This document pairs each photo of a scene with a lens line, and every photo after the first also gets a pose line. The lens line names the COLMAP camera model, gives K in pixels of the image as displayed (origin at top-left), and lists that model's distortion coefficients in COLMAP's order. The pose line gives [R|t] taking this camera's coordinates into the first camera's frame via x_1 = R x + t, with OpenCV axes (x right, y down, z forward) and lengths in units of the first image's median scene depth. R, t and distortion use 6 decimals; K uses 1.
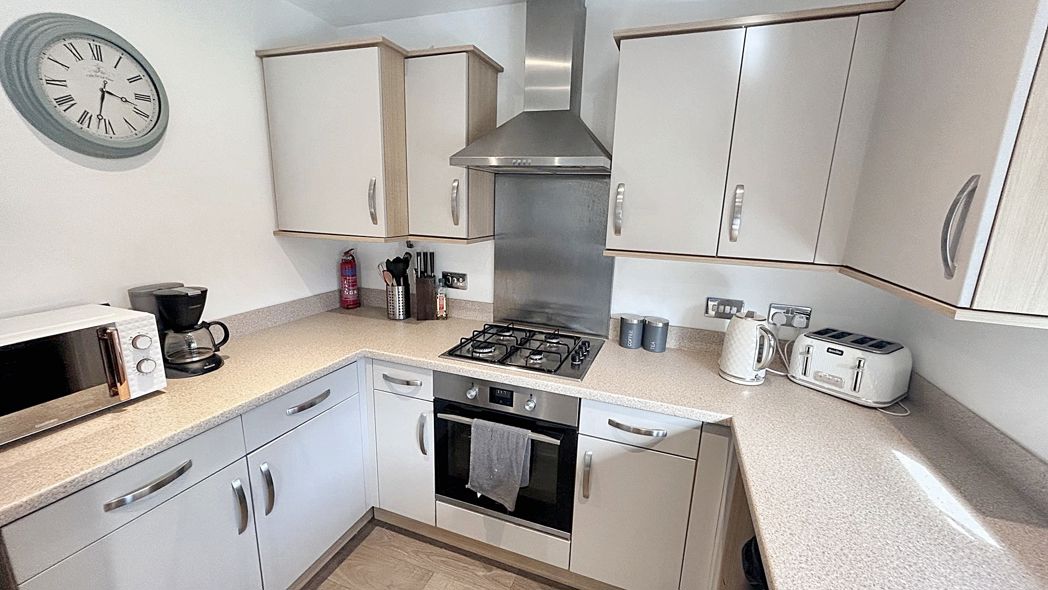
lens RADIAL K [[421.0, 0, 521.3], [0, 421.0, 295.5], [0, 0, 1]] dist [-0.005902, 0.000781]
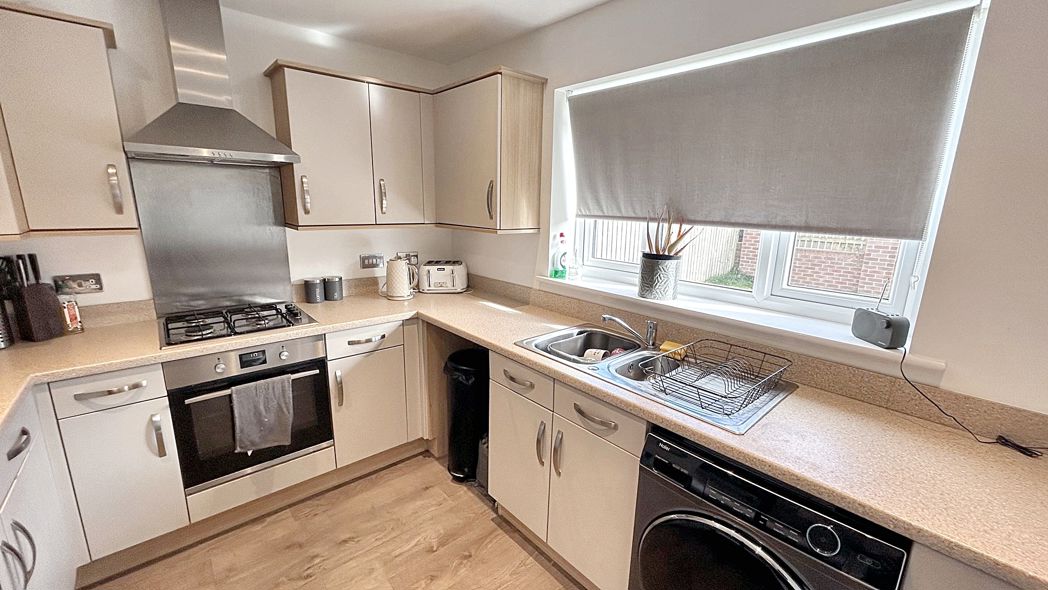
lens RADIAL K [[421.0, 0, 526.7], [0, 421.0, 293.9], [0, 0, 1]] dist [-0.005902, 0.000781]
pose [[0.472517, -0.210941, 0.855705, -0.629258], [0.184828, 0.973061, 0.137809, 0.045550], [-0.861723, 0.093041, 0.498776, -0.235538]]
